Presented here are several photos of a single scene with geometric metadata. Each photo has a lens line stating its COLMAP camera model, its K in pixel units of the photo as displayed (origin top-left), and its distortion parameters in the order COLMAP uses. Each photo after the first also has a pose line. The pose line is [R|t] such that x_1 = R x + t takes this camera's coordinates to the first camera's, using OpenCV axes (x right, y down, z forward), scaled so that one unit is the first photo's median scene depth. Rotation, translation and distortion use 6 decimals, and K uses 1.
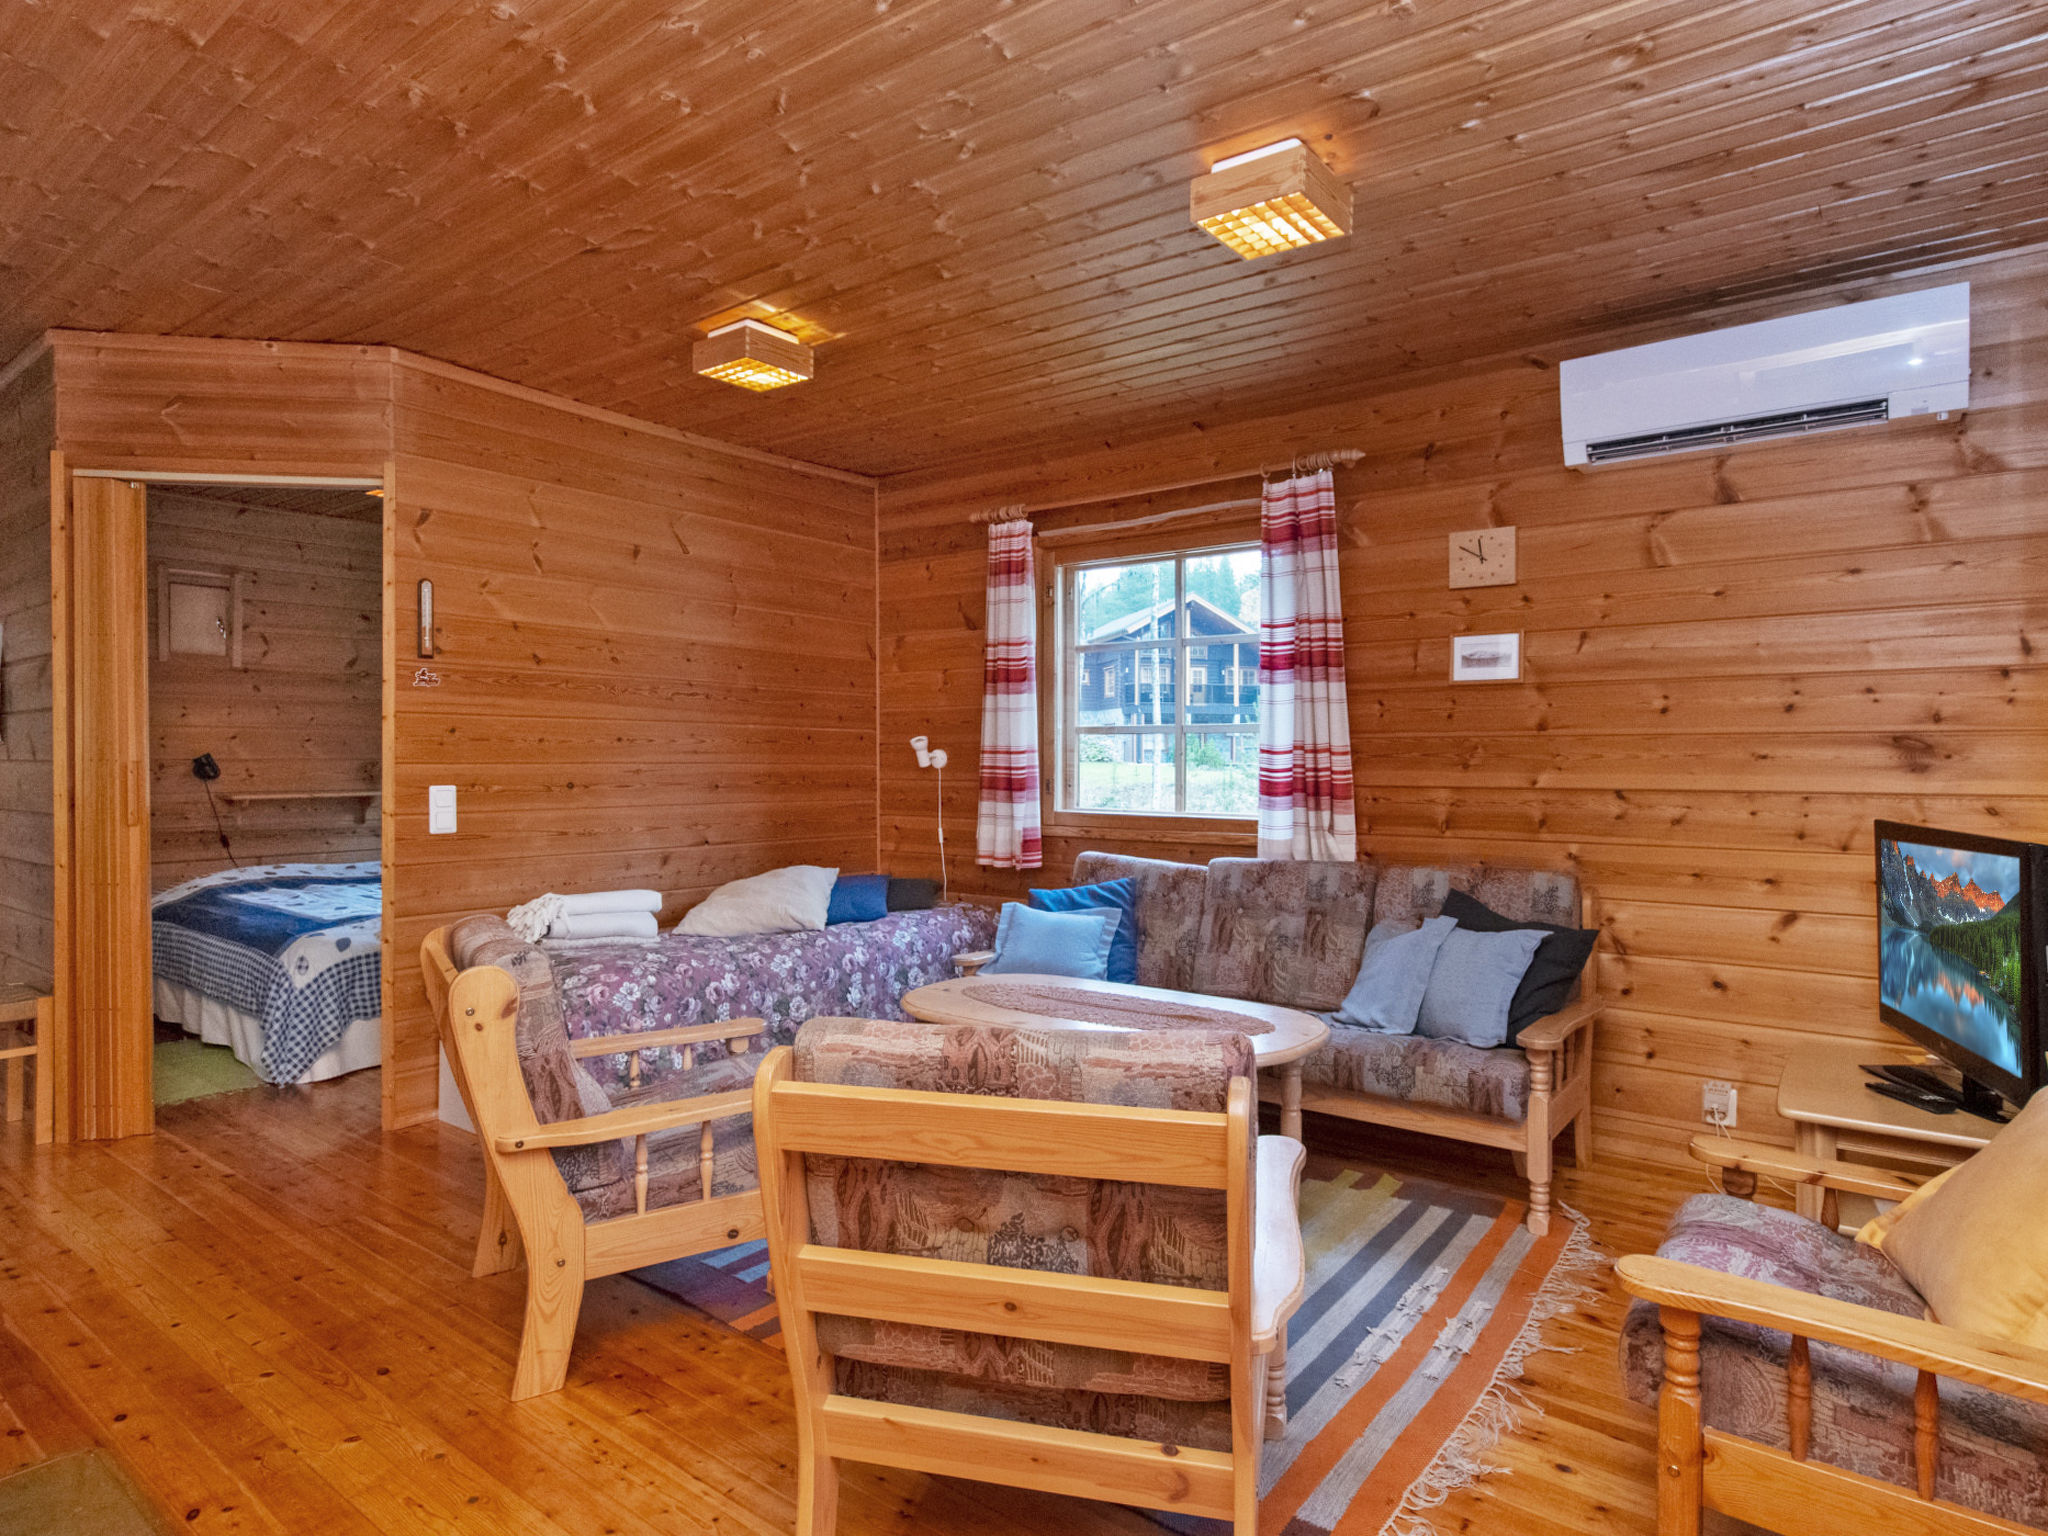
lens RADIAL K [[1134.1, 0, 1024.0], [0, 1134.1, 768.0], [0, 0, 1]] dist [-0.002798, -0.000614]
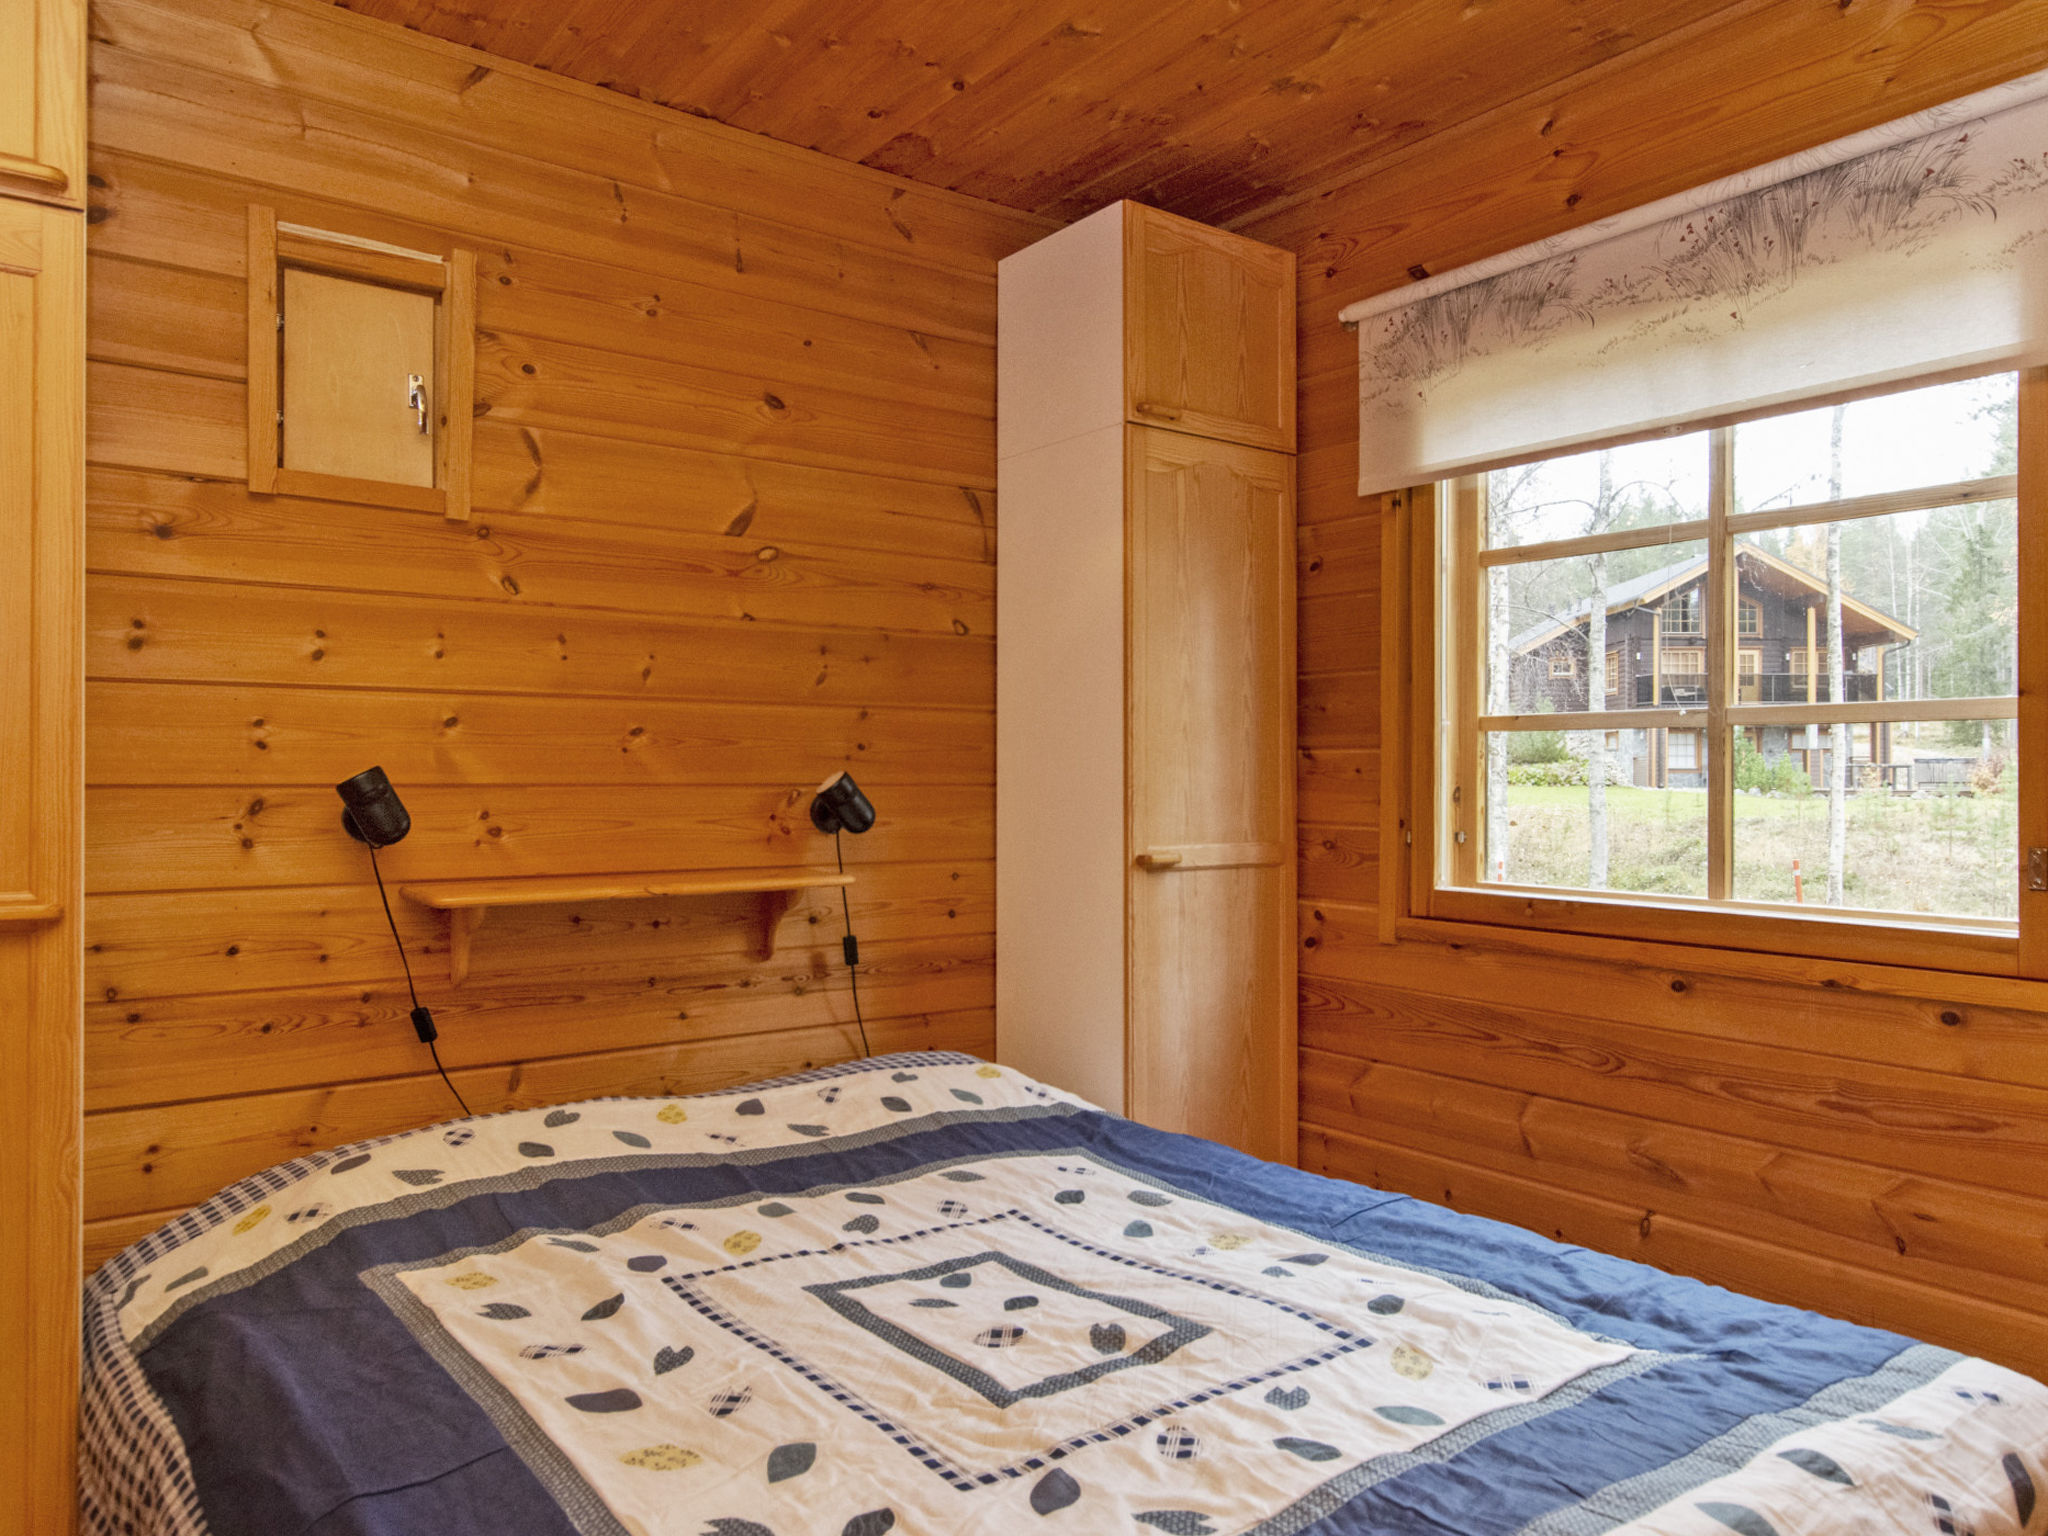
lens RADIAL K [[1405.8, 0, 1024.0], [0, 1405.8, 768.0], [0, 0, 1]] dist [0.010844, -0.023469]
pose [[0.962210, -0.005016, -0.272263, -0.381712], [-0.000153, 0.999820, -0.018962, -0.004010], [0.272310, 0.018287, 0.962036, 0.587564]]
